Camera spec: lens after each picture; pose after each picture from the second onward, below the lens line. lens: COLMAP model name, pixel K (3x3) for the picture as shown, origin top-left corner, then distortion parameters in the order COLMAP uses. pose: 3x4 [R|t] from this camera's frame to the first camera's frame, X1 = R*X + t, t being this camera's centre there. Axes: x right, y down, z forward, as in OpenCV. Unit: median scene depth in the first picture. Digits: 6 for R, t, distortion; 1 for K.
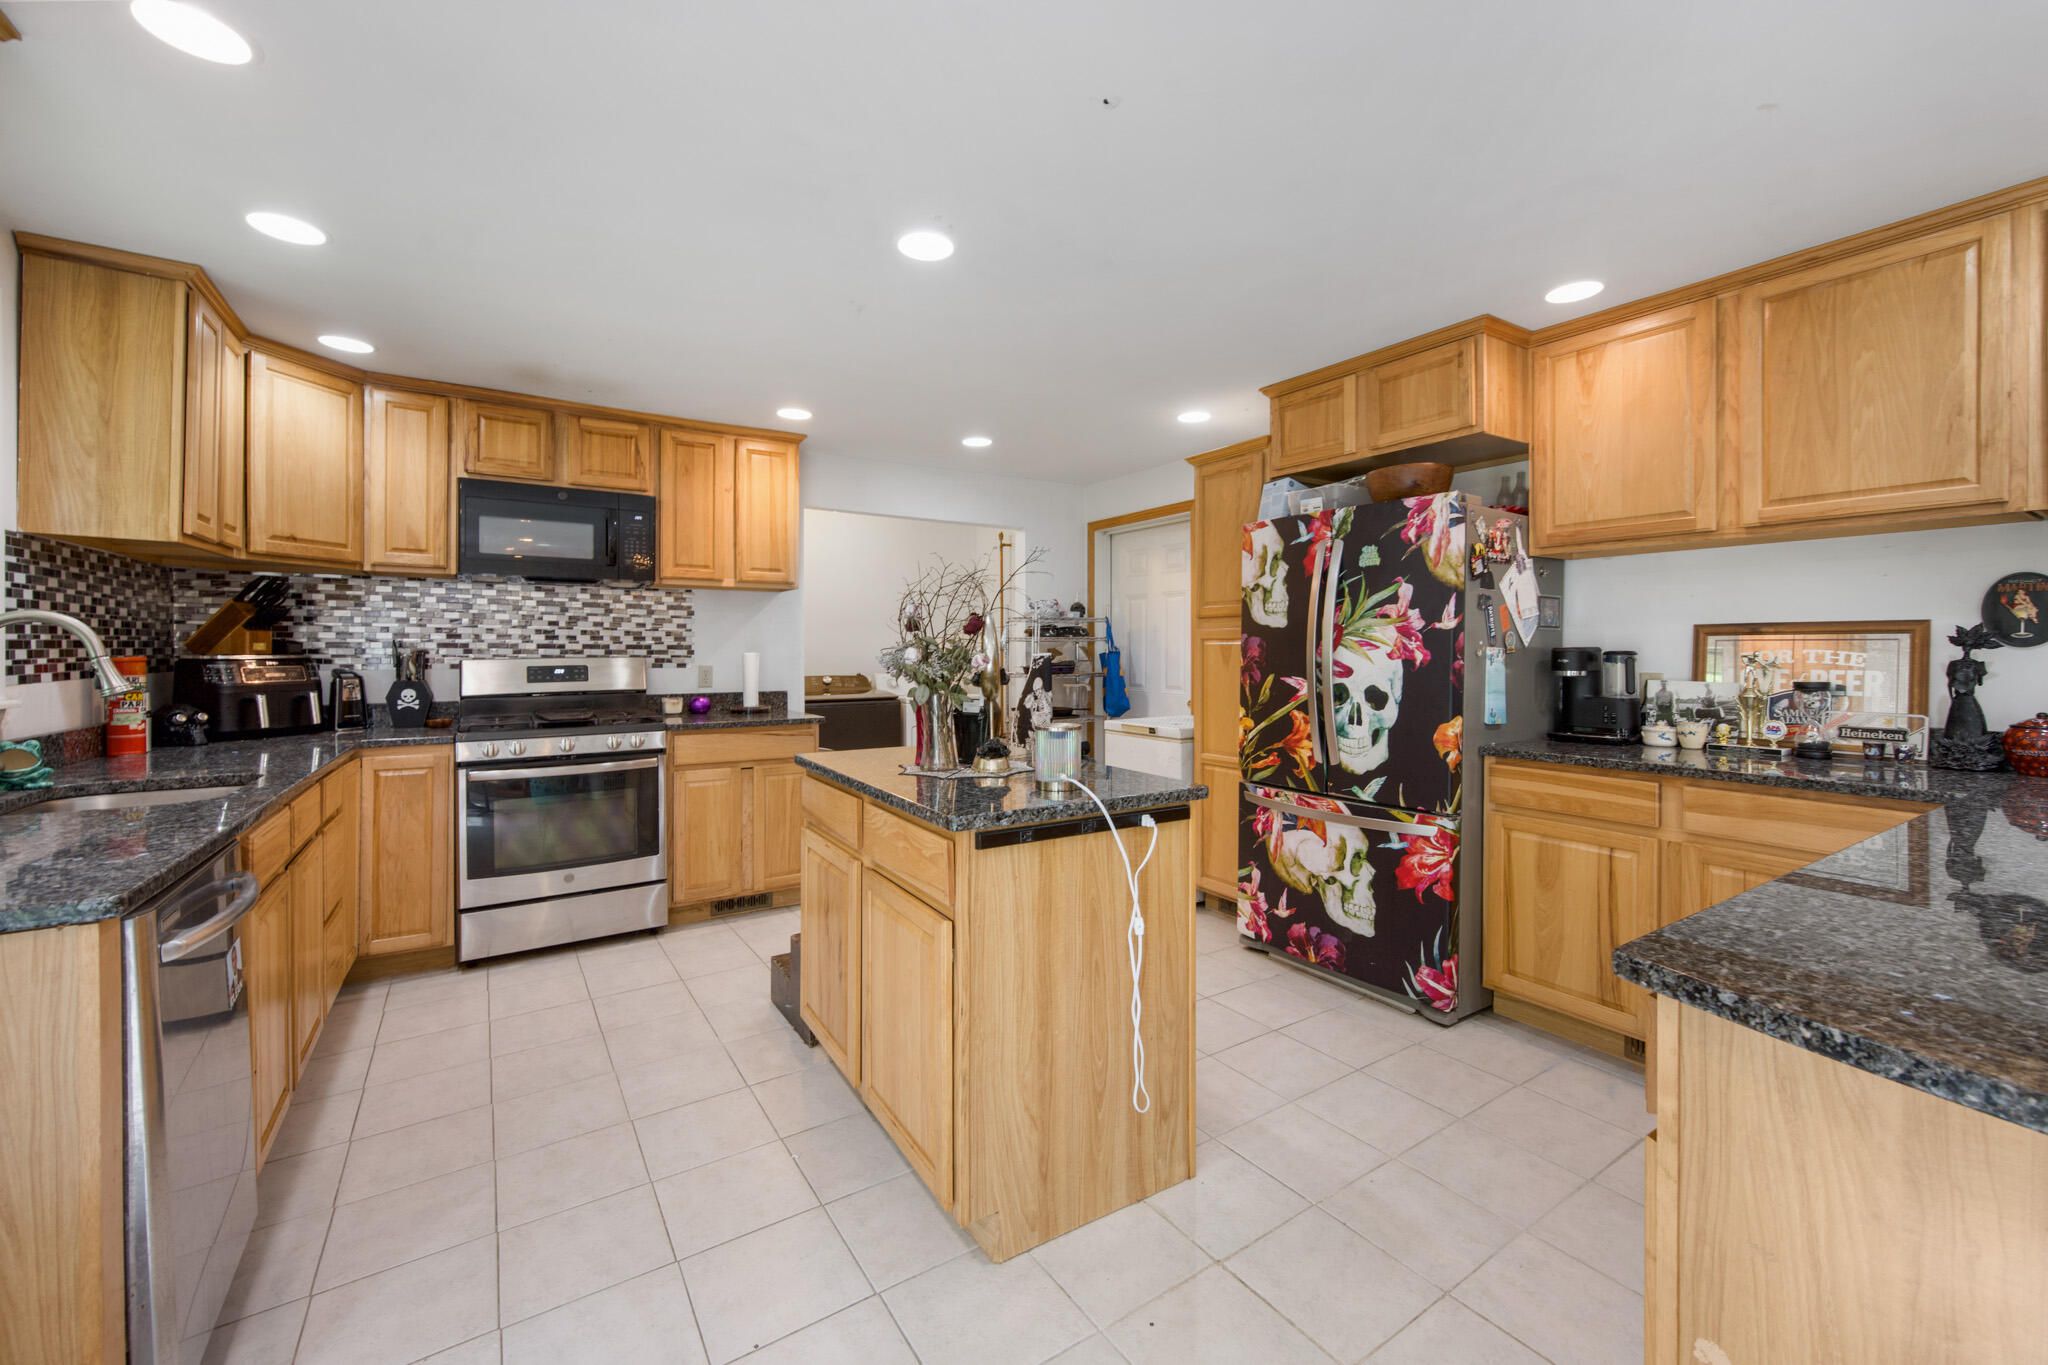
lens RADIAL K [[814.2, 0, 1034.0], [0, 814.2, 658.9], [0, 0, 1]] dist [-0.000873, -0.000107]
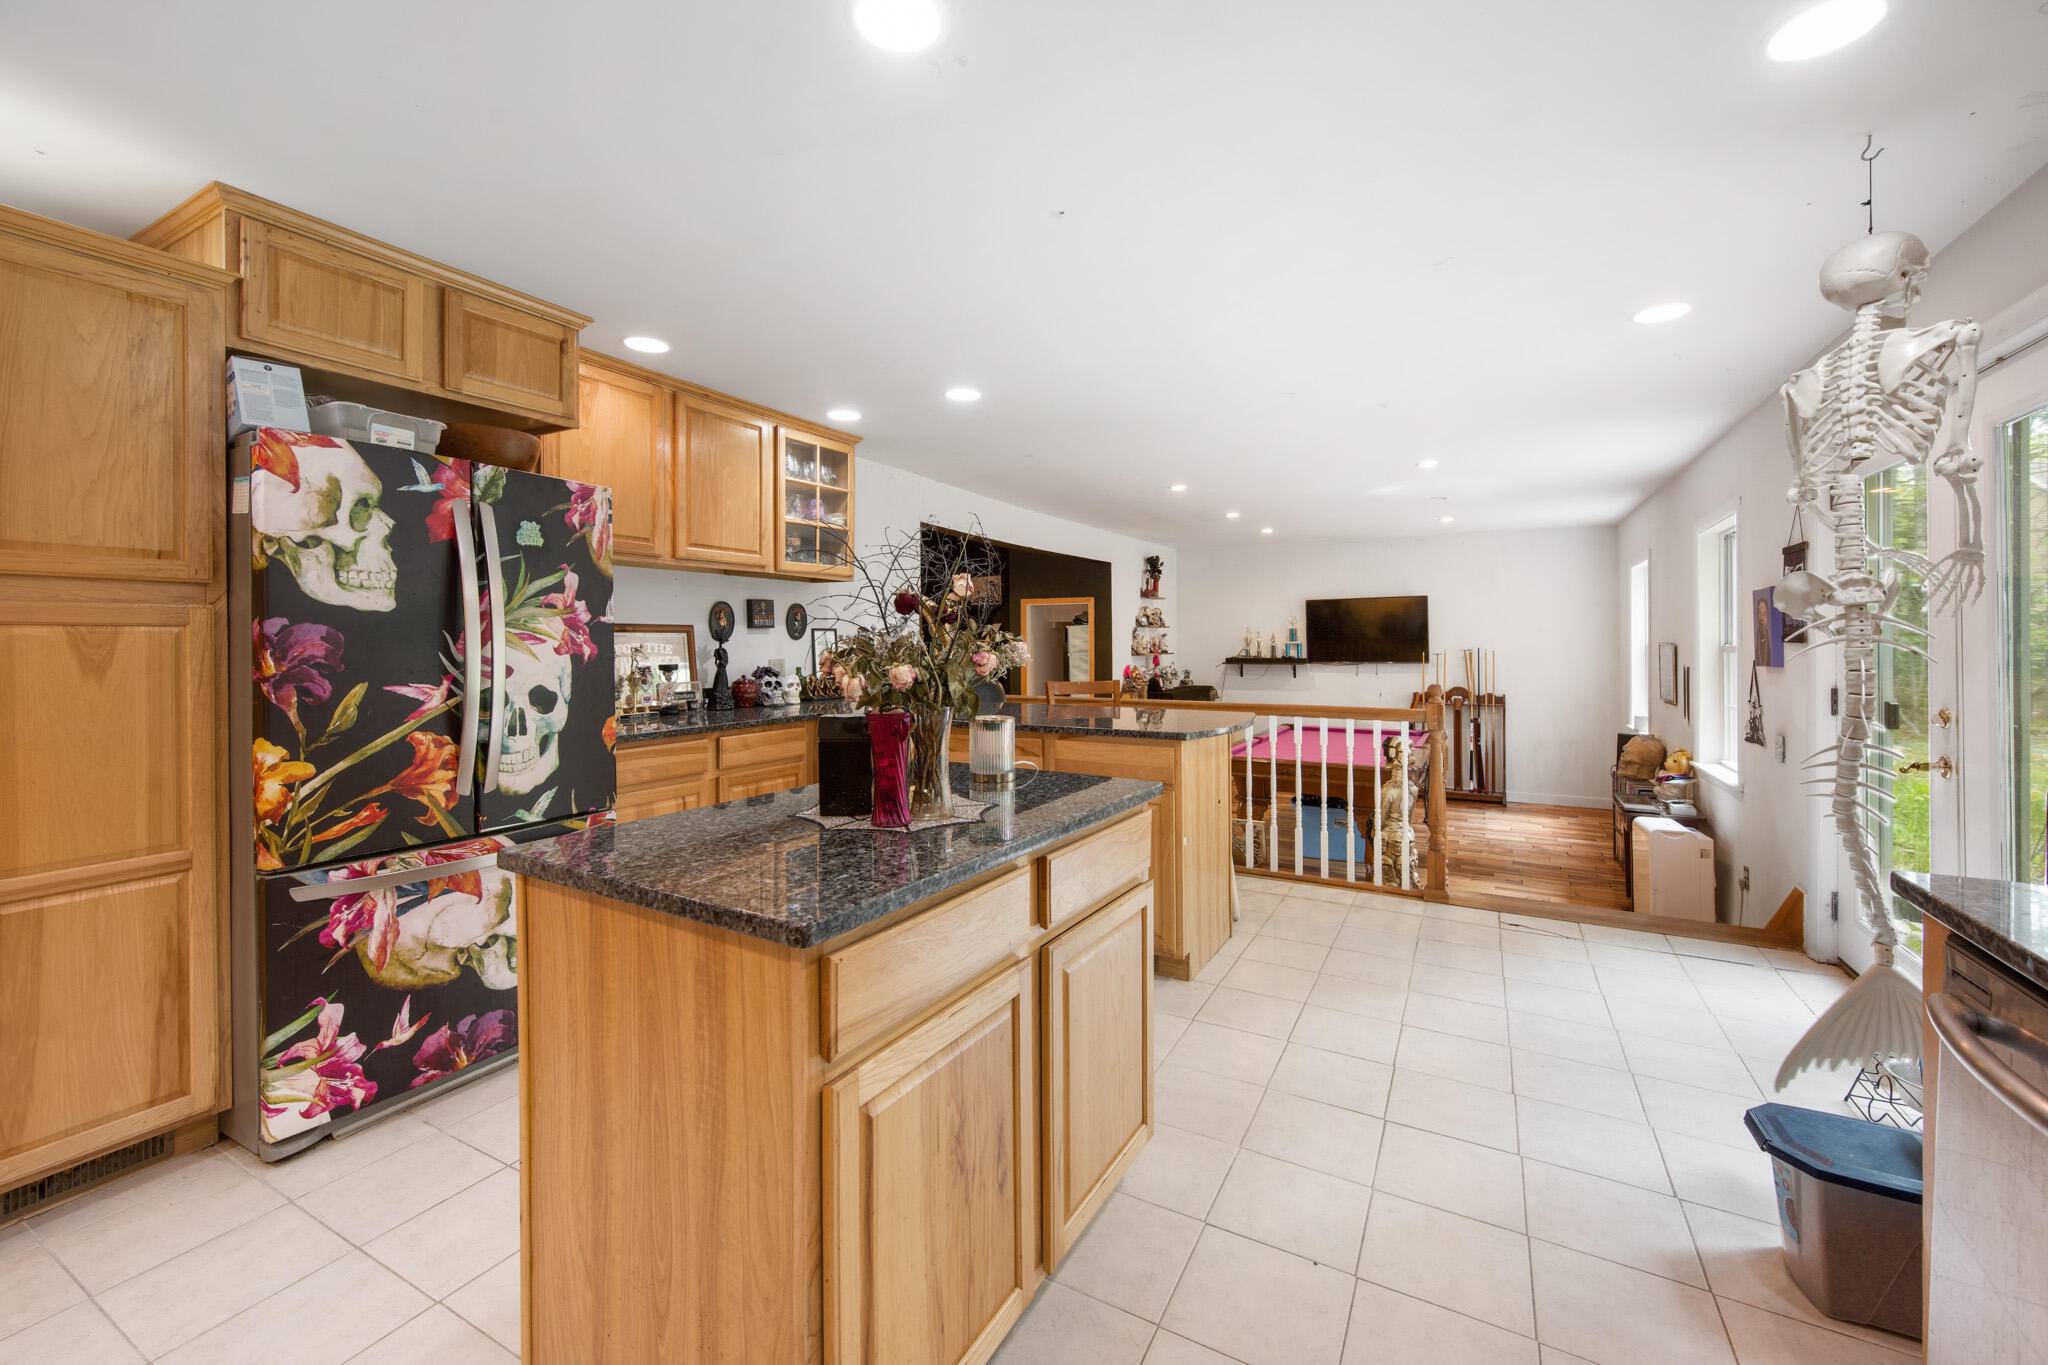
lens RADIAL K [[823.7, 0, 1025.0], [0, 823.7, 639.4], [0, 0, 1]] dist [-0.001534, 0.000450]
pose [[-0.456901, 0.003128, 0.889512, -0.572510], [0.014320, 0.999890, 0.003840, -0.011705], [-0.889402, 0.014492, -0.456896, 0.909168]]
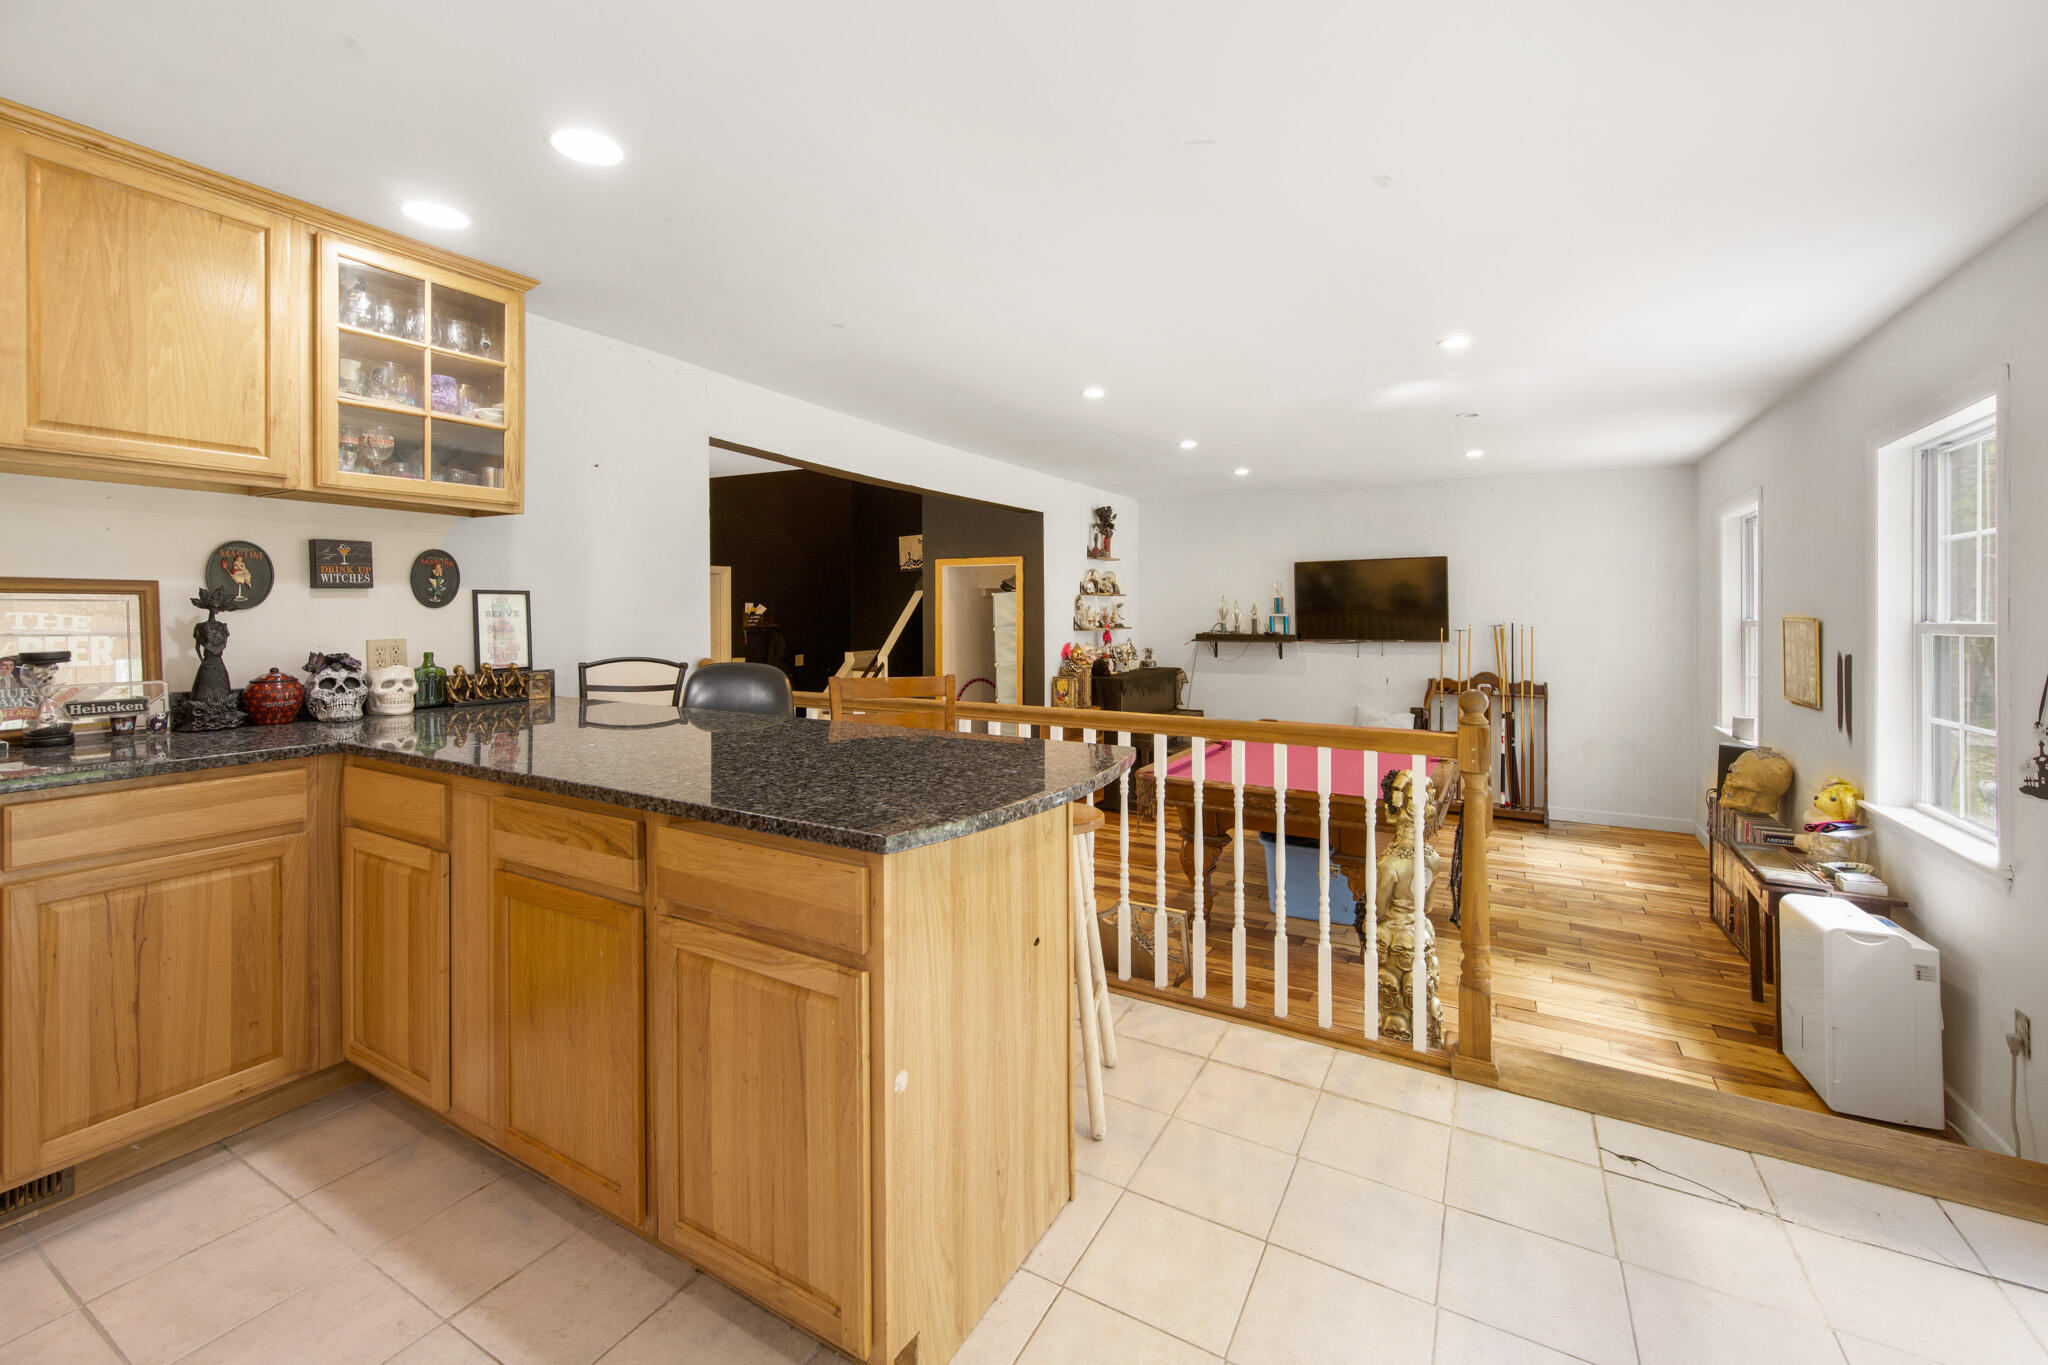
lens RADIAL K [[829.2, 0, 1026.0], [0, 829.2, 610.8], [0, 0, 1]] dist [-0.000643, 0.000077]
pose [[-0.448959, 0.001148, 0.893552, -0.178506], [0.010533, 0.999937, 0.004008, -0.004650], [-0.893491, 0.011211, -0.448942, 0.408647]]
